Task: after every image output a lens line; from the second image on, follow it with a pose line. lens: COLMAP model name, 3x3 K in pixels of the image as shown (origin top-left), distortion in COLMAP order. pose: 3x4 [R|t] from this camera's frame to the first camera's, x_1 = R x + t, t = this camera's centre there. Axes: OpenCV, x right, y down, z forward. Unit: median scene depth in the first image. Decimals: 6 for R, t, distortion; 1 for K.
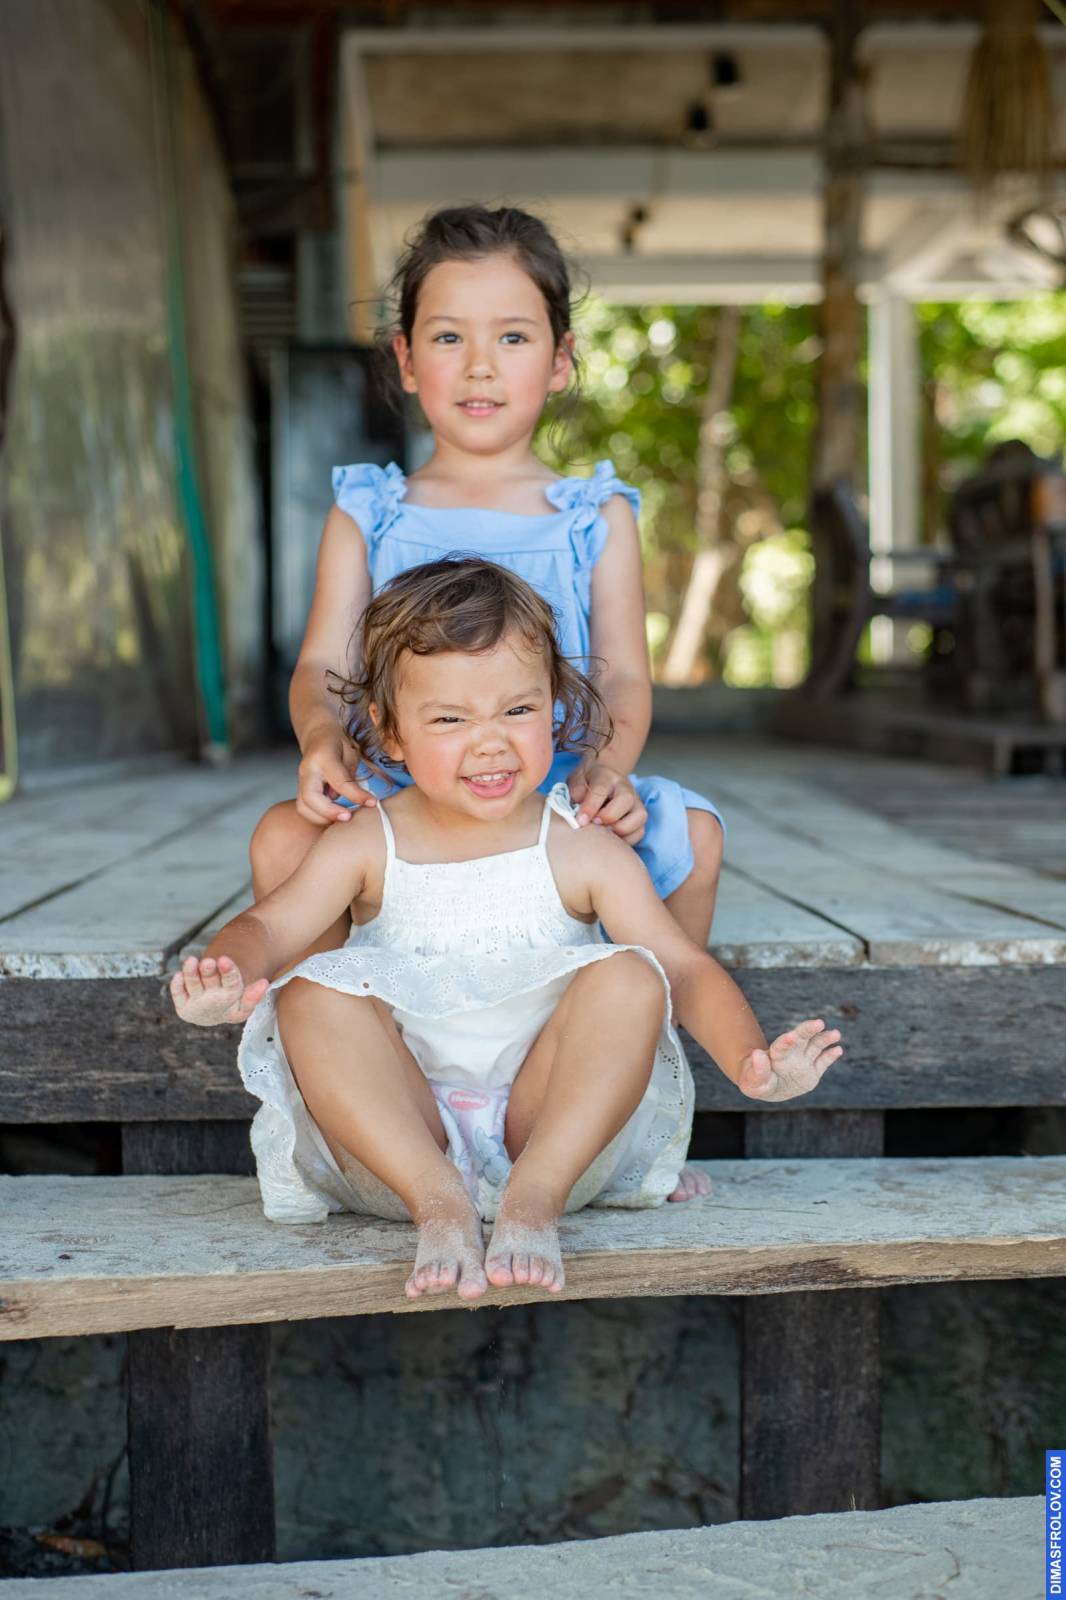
lens RADIAL K [[2472.1, 0, 528.5], [0, 2472.1, 827.3], [0, 0, 1]] dist [-0.013667, -0.007099]
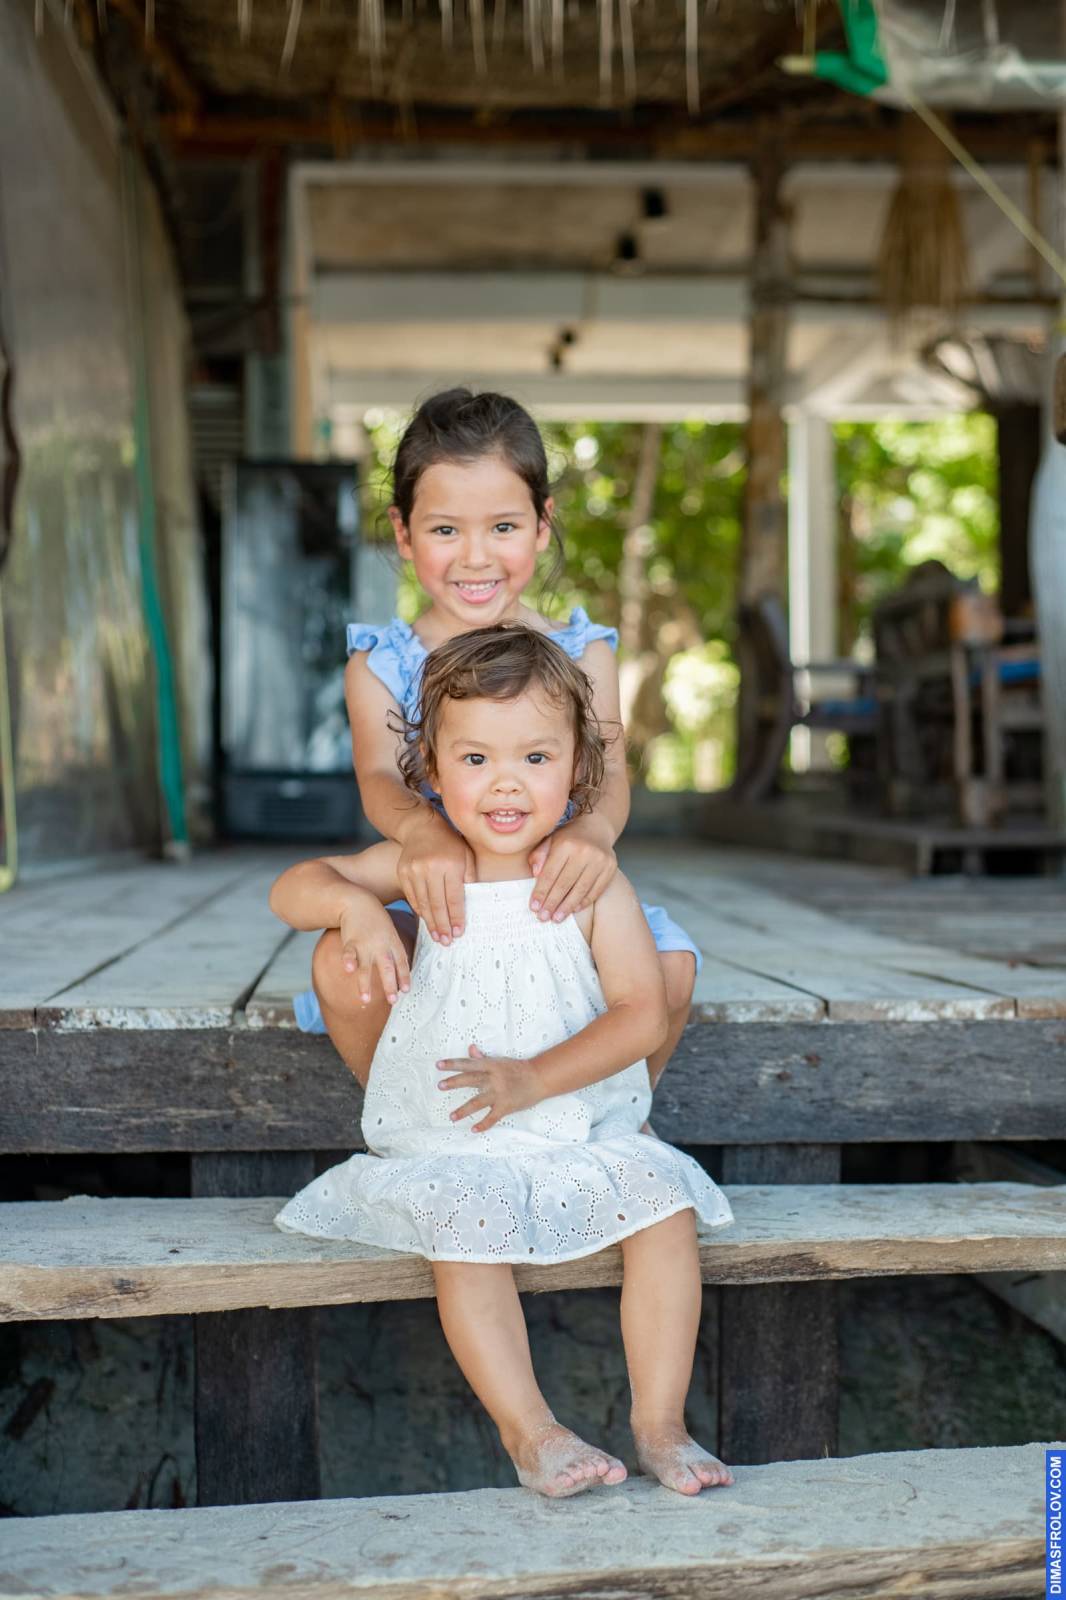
lens RADIAL K [[2472.1, 0, 528.5], [0, 2472.1, 827.3], [0, 0, 1]] dist [-0.013667, -0.007099]
pose [[0.999376, 0.005416, 0.034891, -0.046284], [-0.003918, 0.999073, -0.042858, 0.014457], [-0.035091, 0.042695, 0.998472, -0.174554]]
